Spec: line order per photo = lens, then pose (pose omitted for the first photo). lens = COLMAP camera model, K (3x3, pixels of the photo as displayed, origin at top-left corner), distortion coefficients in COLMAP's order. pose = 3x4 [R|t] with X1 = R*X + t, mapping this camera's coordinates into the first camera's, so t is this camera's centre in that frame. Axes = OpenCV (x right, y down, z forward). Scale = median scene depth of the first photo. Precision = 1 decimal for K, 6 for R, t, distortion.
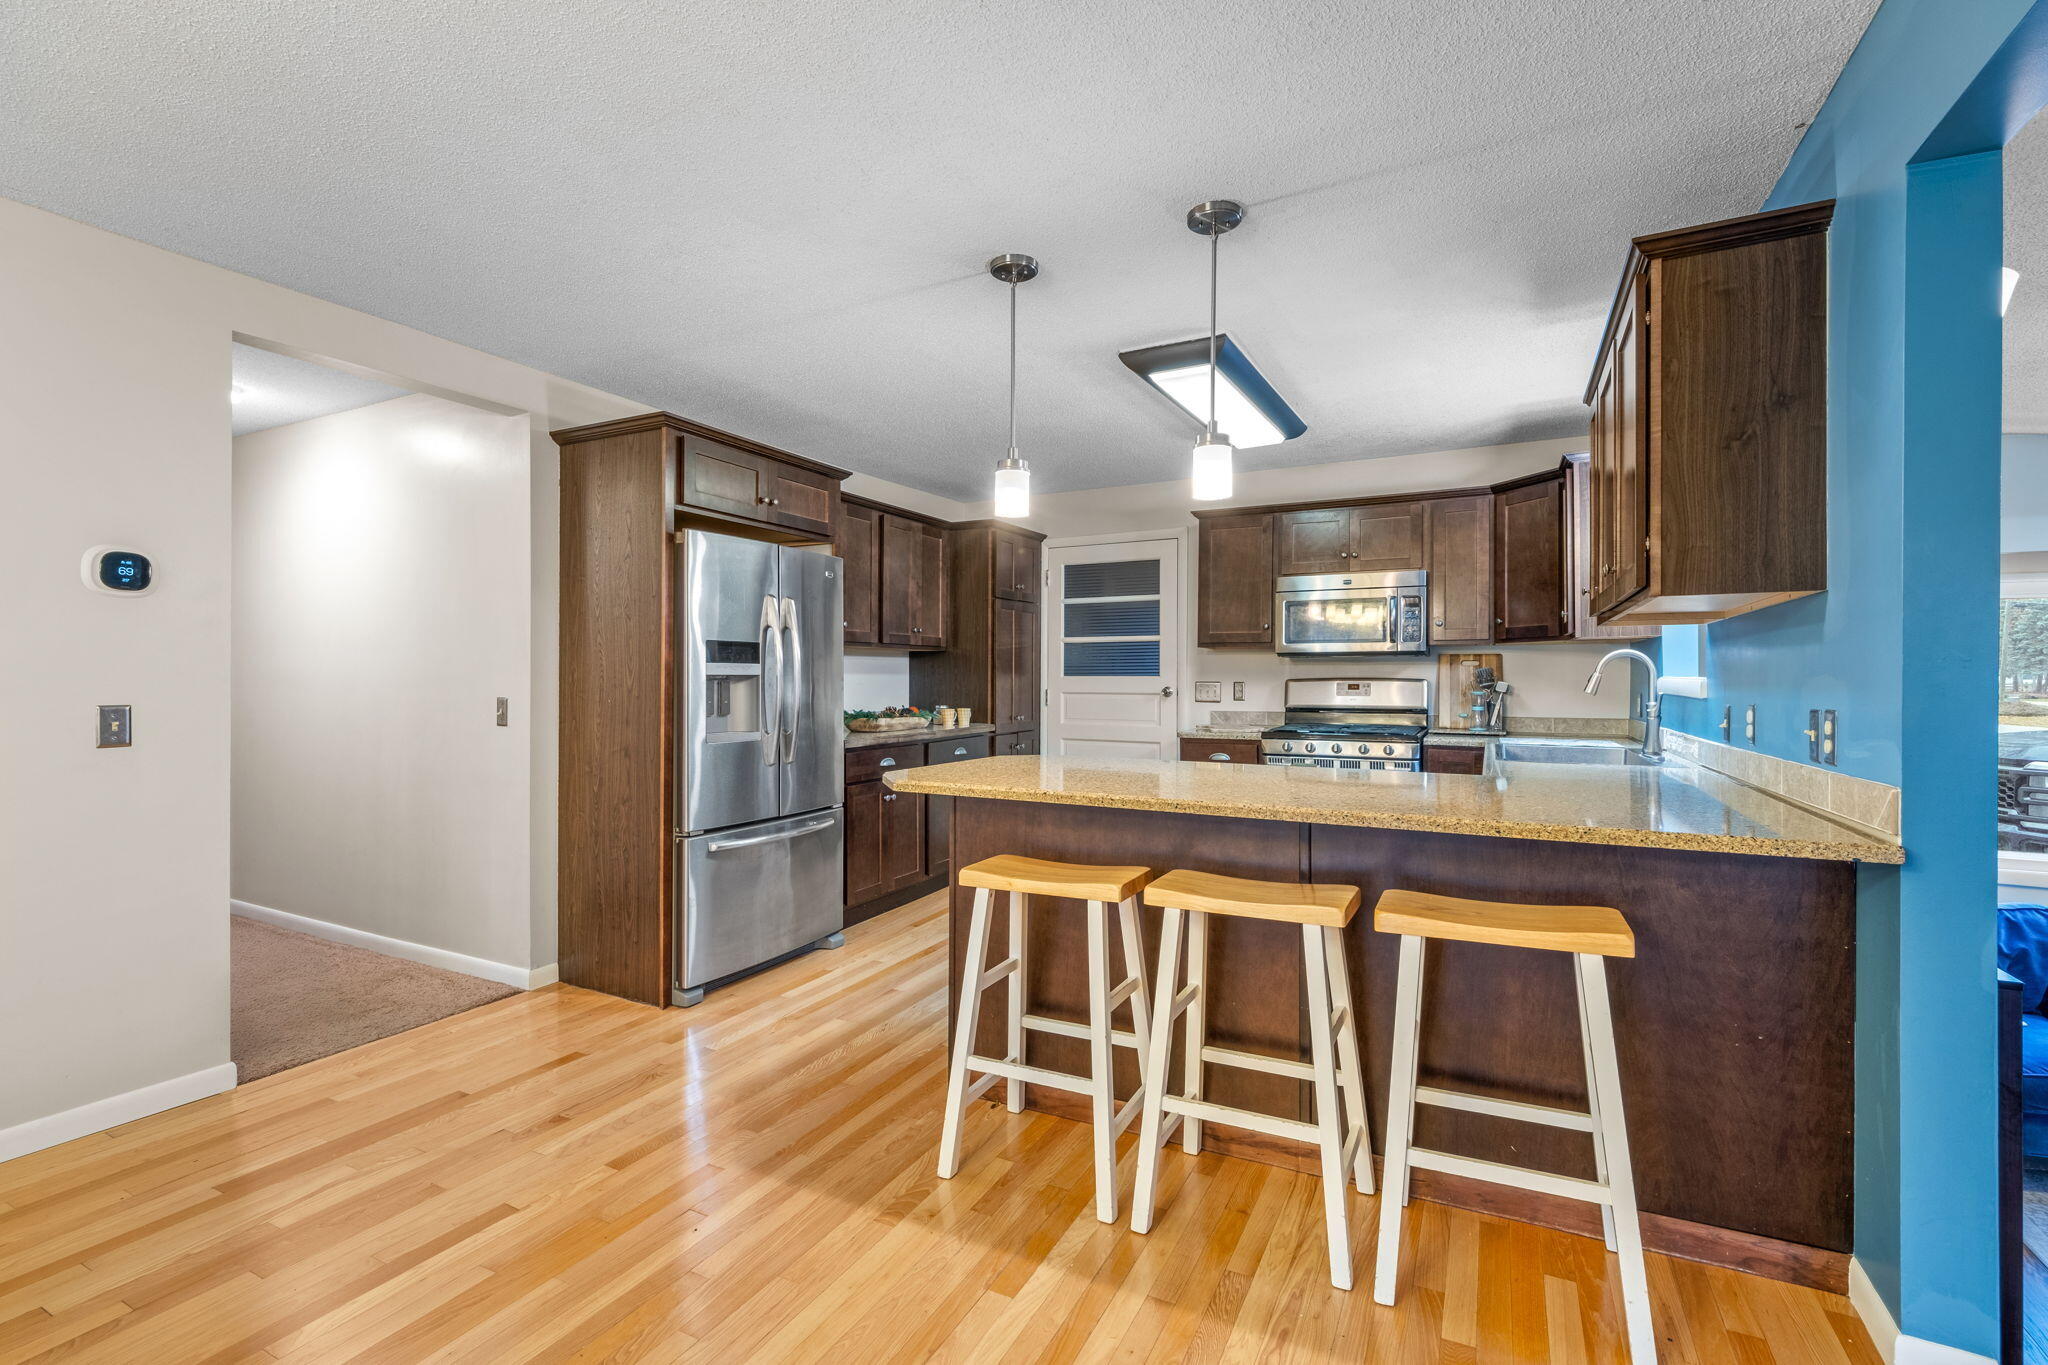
lens RADIAL K [[859.6, 0, 1044.0], [0, 859.6, 683.9], [0, 0, 1]] dist [0.007143, -0.000490]
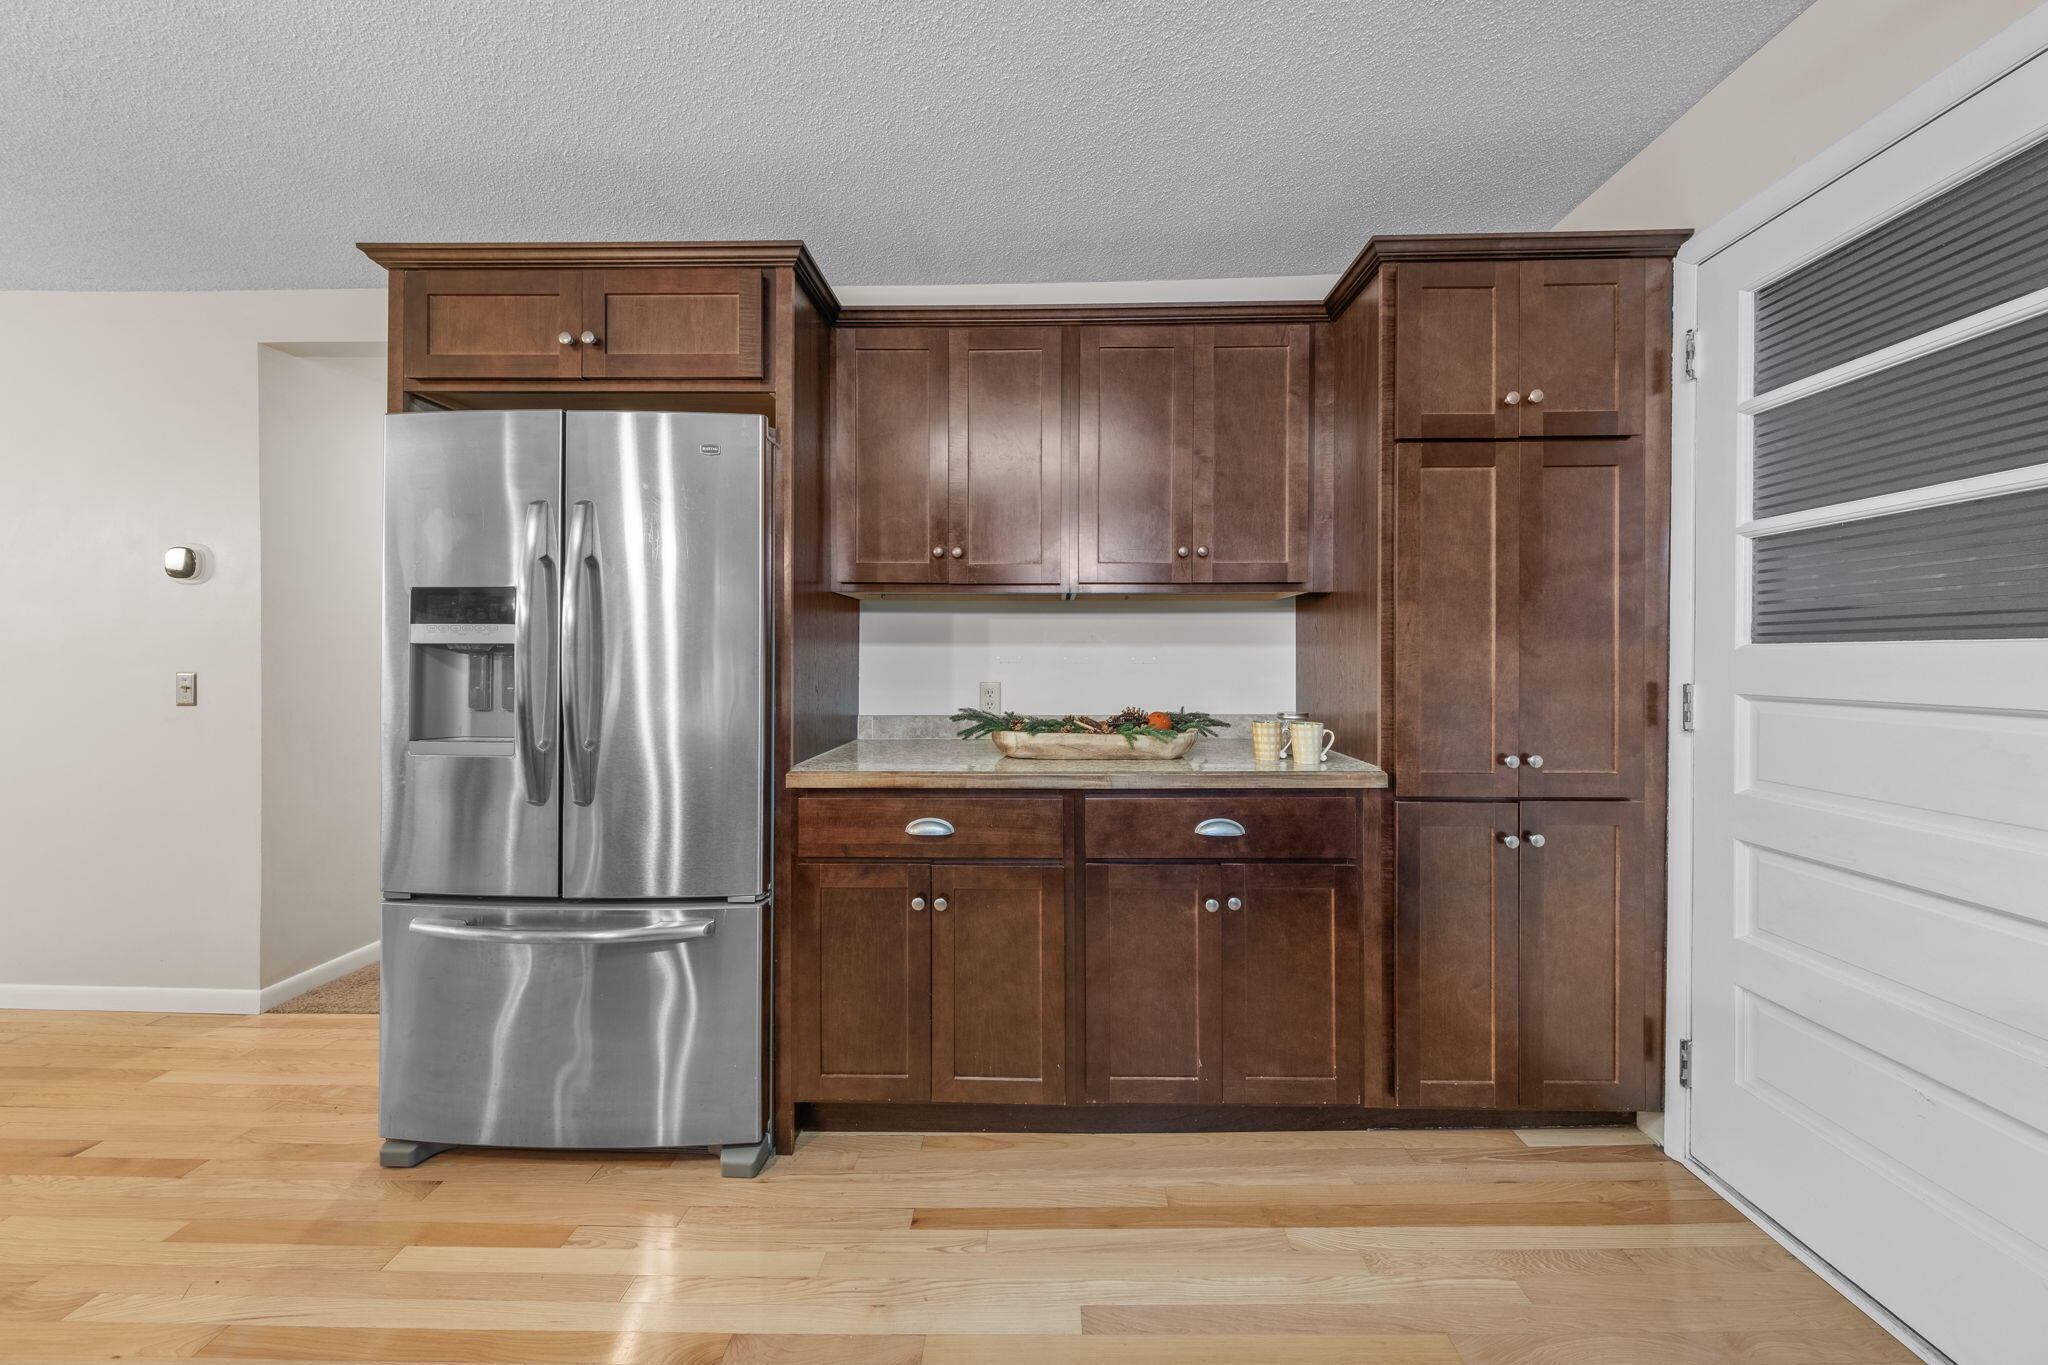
lens RADIAL K [[688.5, 0, 1025.2], [0, 688.5, 668.9], [0, 0, 1]] dist [0.000590, 0.000113]
pose [[0.435633, 0.007751, -0.900091, 0.231702], [-0.007174, 0.999961, 0.005139, 0.001471], [0.900096, 0.004219, 0.435672, 1.116185]]
